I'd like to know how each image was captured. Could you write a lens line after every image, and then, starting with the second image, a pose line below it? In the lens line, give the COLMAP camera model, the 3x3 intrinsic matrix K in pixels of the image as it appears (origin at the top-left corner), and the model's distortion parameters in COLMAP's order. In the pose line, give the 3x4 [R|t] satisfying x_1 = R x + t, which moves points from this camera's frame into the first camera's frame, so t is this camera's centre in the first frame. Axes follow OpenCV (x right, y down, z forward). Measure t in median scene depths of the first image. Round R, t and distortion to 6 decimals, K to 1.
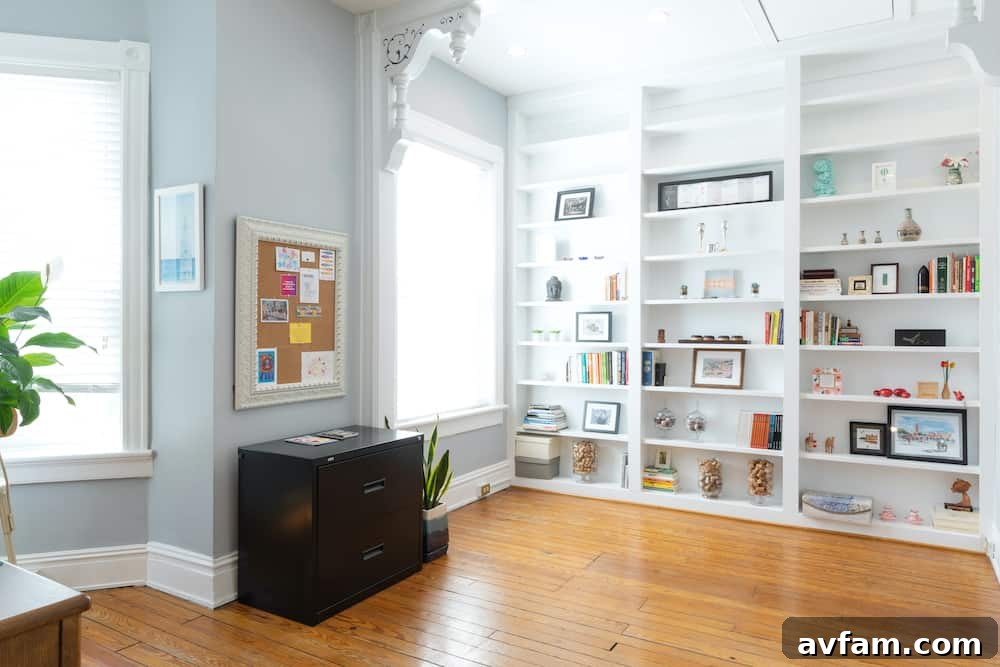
lens RADIAL K [[669.3, 0, 500.0], [0, 669.3, 333.5], [0, 0, 1]] dist [0.020225, -0.005314]
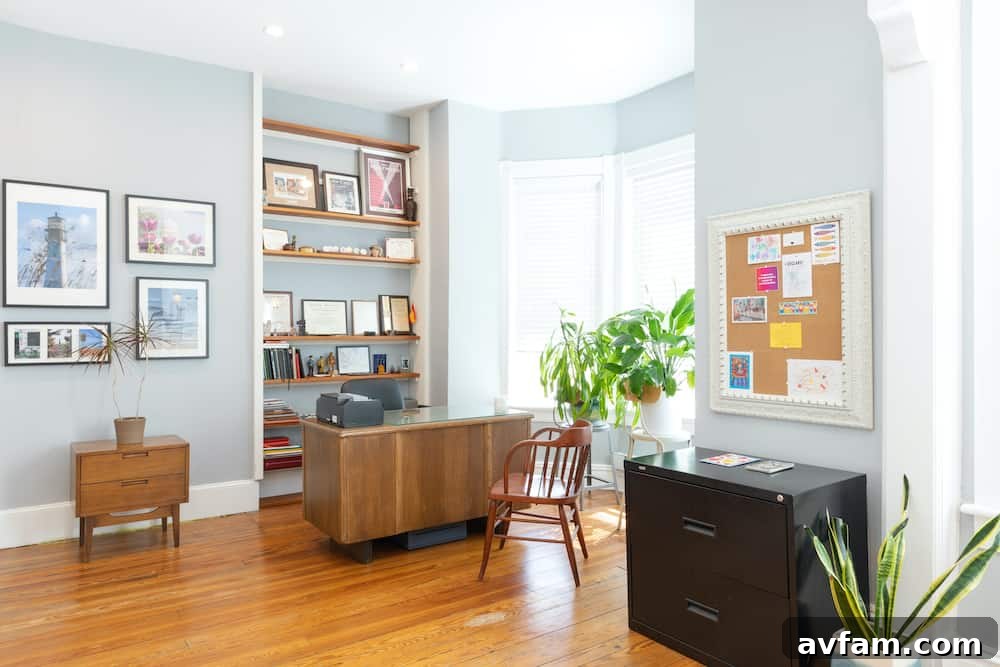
lens RADIAL K [[669.3, 0, 500.0], [0, 669.3, 333.5], [0, 0, 1]] dist [0.020225, -0.005314]
pose [[-0.399958, 0.004363, -0.916523, 0.594108], [-0.004485, 0.999967, 0.006717, -0.006756], [0.916522, 0.006797, -0.399925, 1.020614]]
